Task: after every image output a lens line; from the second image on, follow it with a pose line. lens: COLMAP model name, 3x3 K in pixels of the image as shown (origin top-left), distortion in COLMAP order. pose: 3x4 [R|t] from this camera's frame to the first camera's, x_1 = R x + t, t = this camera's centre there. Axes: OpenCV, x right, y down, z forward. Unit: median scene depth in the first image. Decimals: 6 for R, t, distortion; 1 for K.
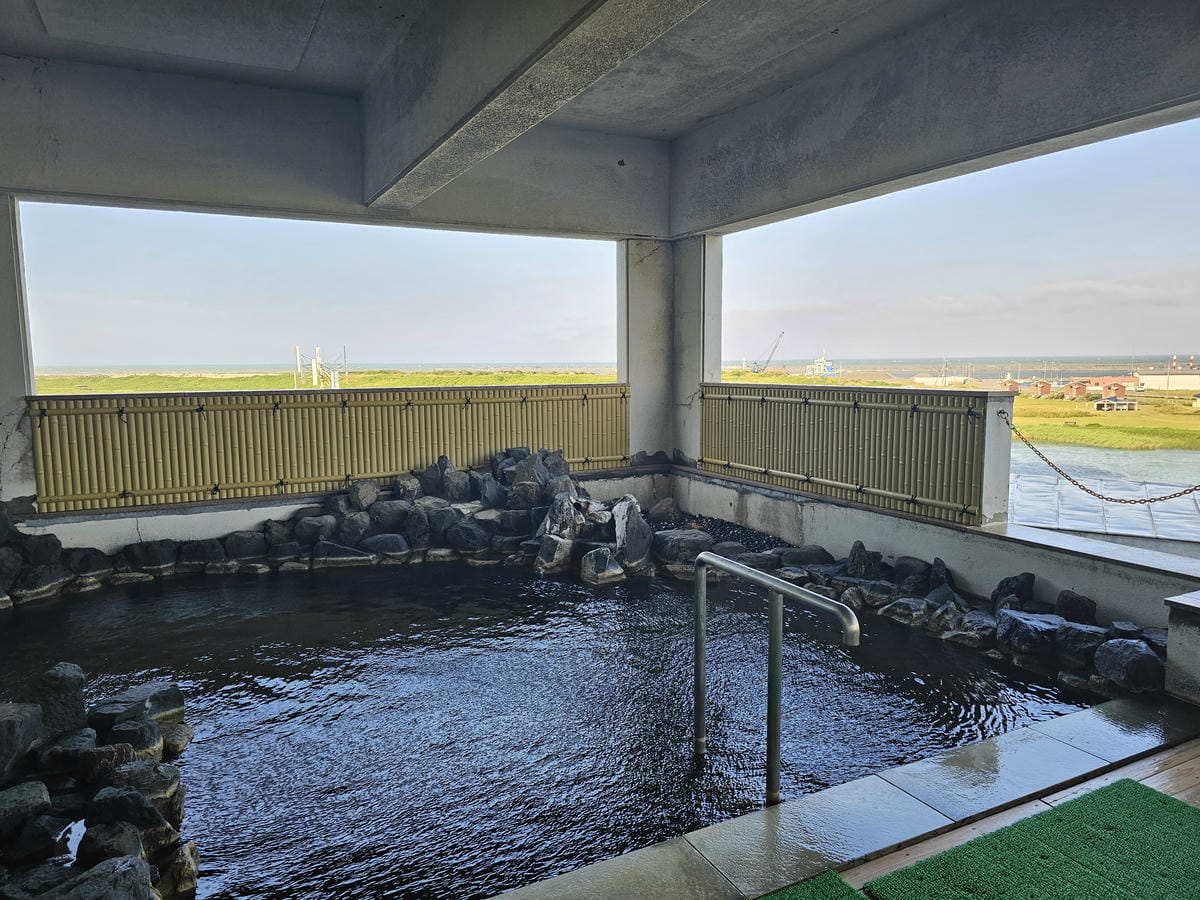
lens RADIAL K [[802.6, 0, 599.5], [0, 802.6, 449.7], [0, 0, 1]] dist [0.037164, -0.018881]
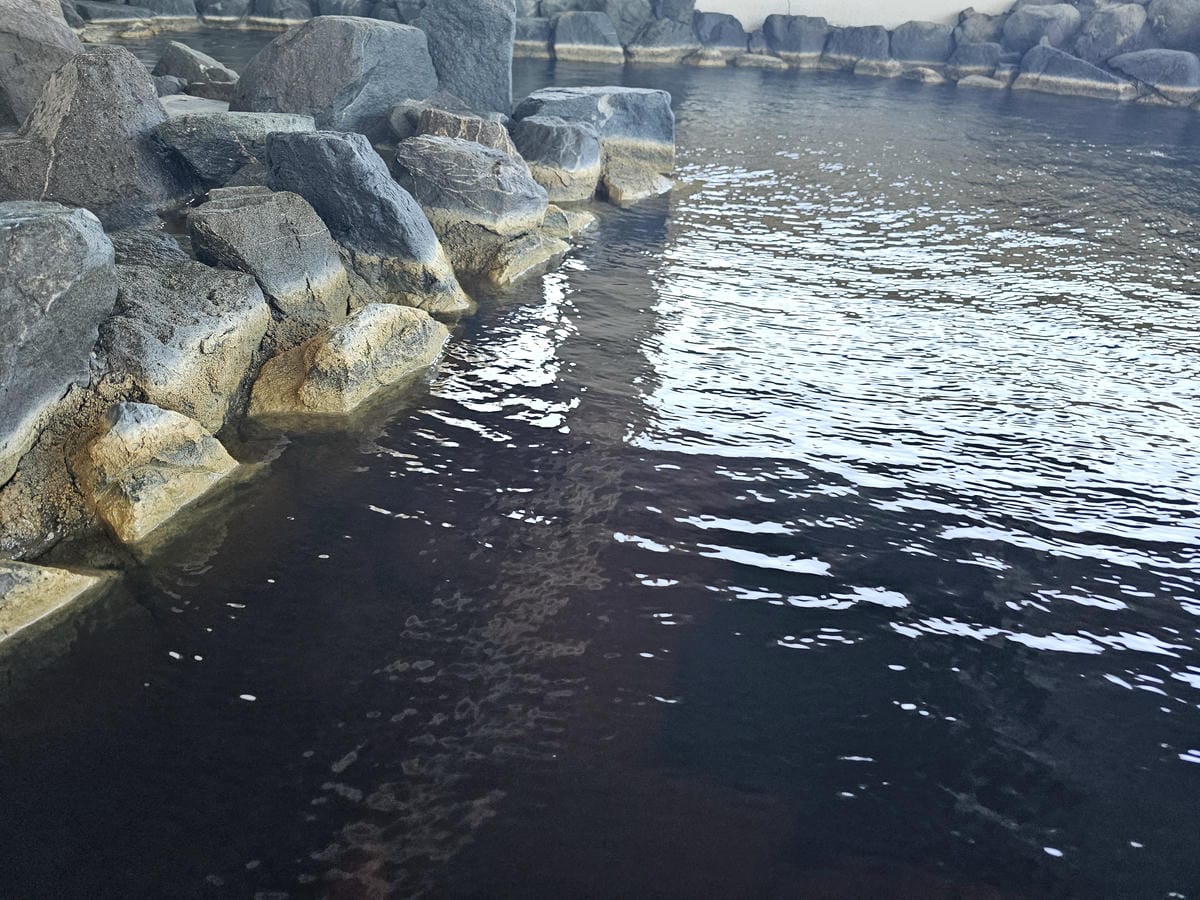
lens RADIAL K [[802.6, 0, 601.0], [0, 802.6, 452.7], [0, 0, 1]] dist [0.037164, -0.018881]
pose [[0.673560, 0.398949, -0.622219, -0.076887], [-0.107047, 0.885601, 0.451942, 0.148726], [0.731340, -0.237804, 0.639212, 0.329260]]
